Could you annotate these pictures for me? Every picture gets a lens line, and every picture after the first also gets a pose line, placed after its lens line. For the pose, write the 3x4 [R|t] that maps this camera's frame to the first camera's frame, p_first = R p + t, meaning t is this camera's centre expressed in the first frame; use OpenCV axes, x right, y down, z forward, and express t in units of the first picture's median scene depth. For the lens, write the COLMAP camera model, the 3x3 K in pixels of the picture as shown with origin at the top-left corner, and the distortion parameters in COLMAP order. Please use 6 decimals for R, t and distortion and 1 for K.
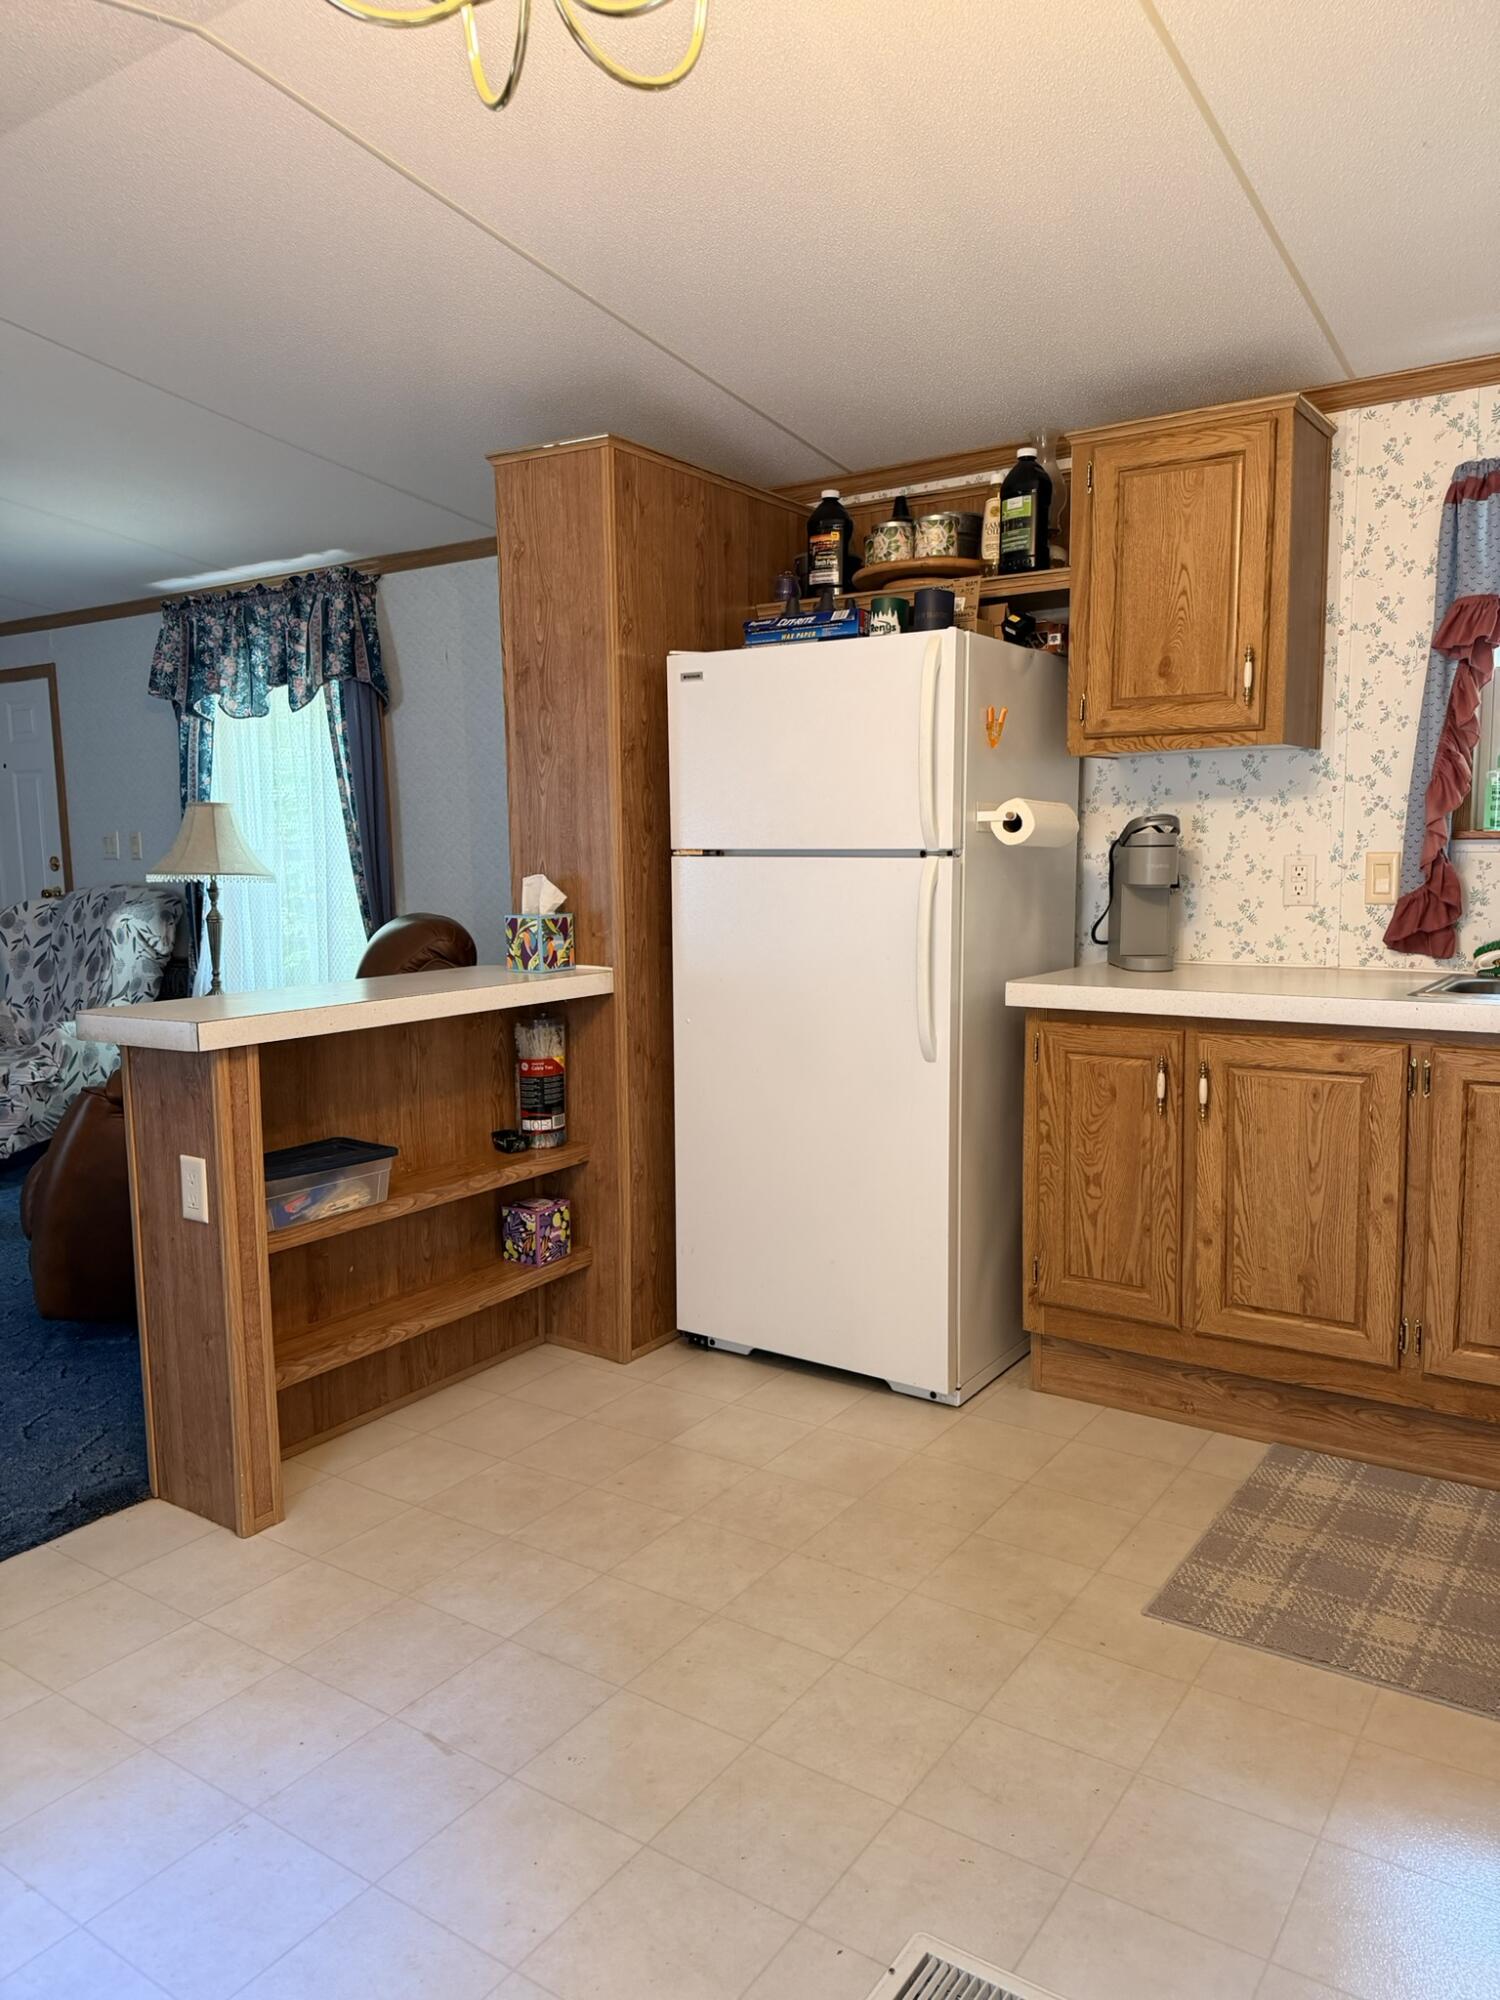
lens RADIAL K [[1416.7, 0, 753.2], [0, 1416.7, 1009.9], [0, 0, 1]] dist [0.063539, -0.052029]
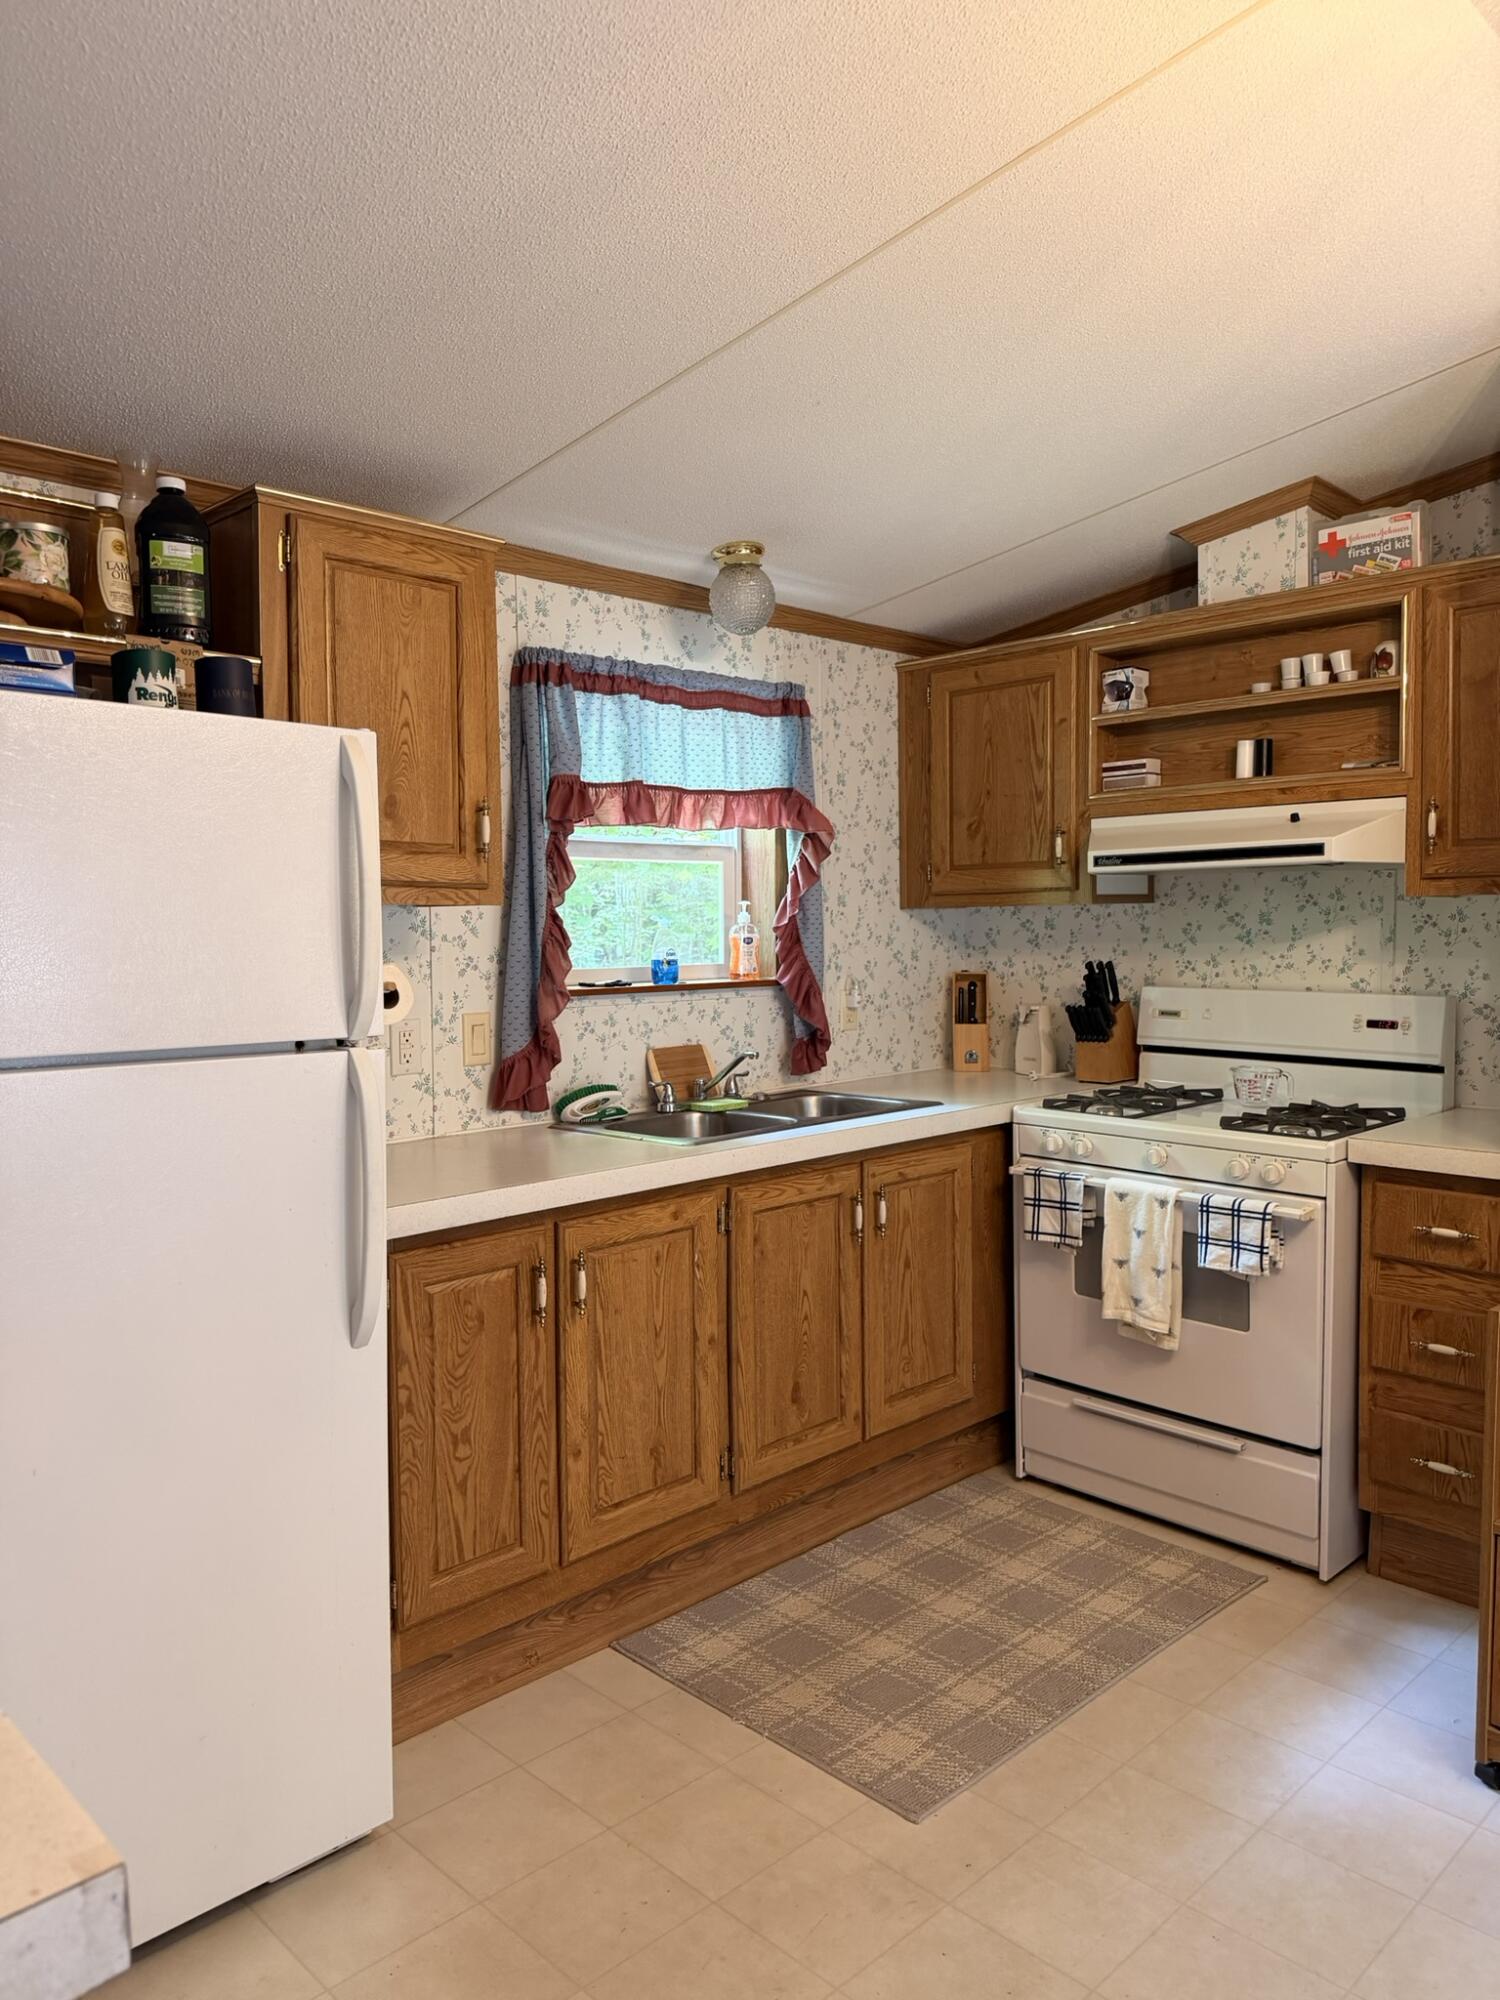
lens RADIAL K [[1416.7, 0, 788.9], [0, 1416.7, 996.1], [0, 0, 1]] dist [0.063539, -0.052029]
pose [[0.173564, -0.035434, 0.984185, -0.468231], [0.130678, 0.991344, 0.012647, -0.102855], [-0.976114, 0.126416, 0.176692, 0.598723]]
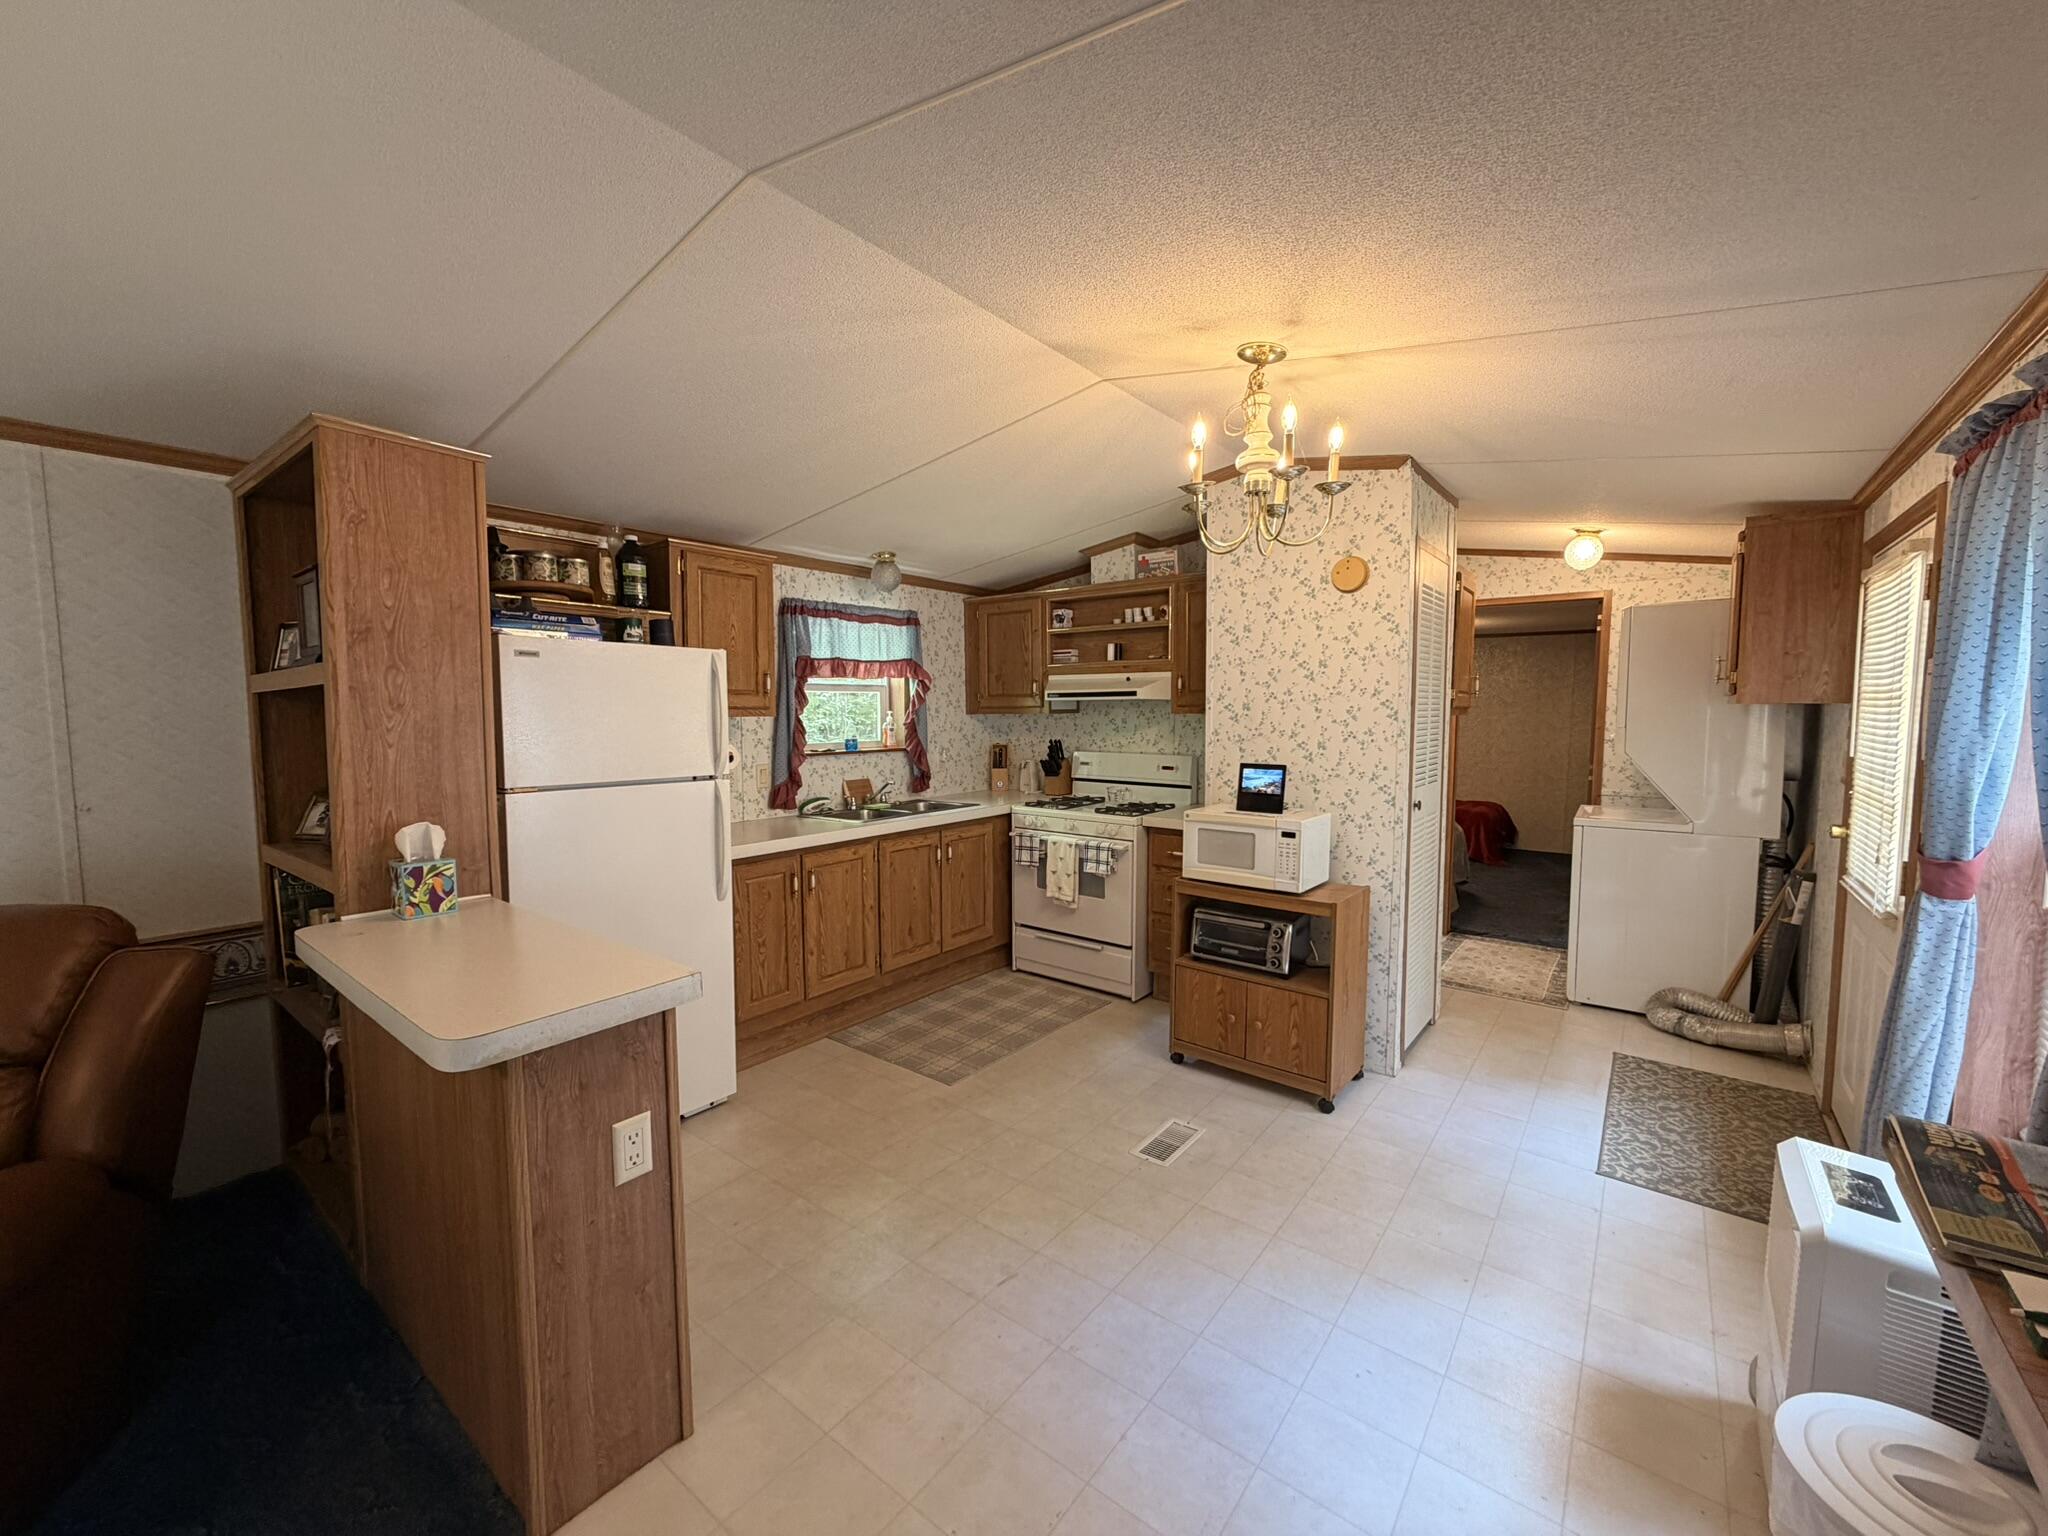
lens RADIAL K [[816.0, 0, 1034.1], [0, 816.0, 768.6], [0, 0, 1]] dist [0.001165, 0.000335]
pose [[0.054135, -0.055169, 0.997008, -0.743148], [0.128972, 0.990495, 0.047806, -0.106685], [-0.990169, 0.125998, 0.060736, 0.506131]]
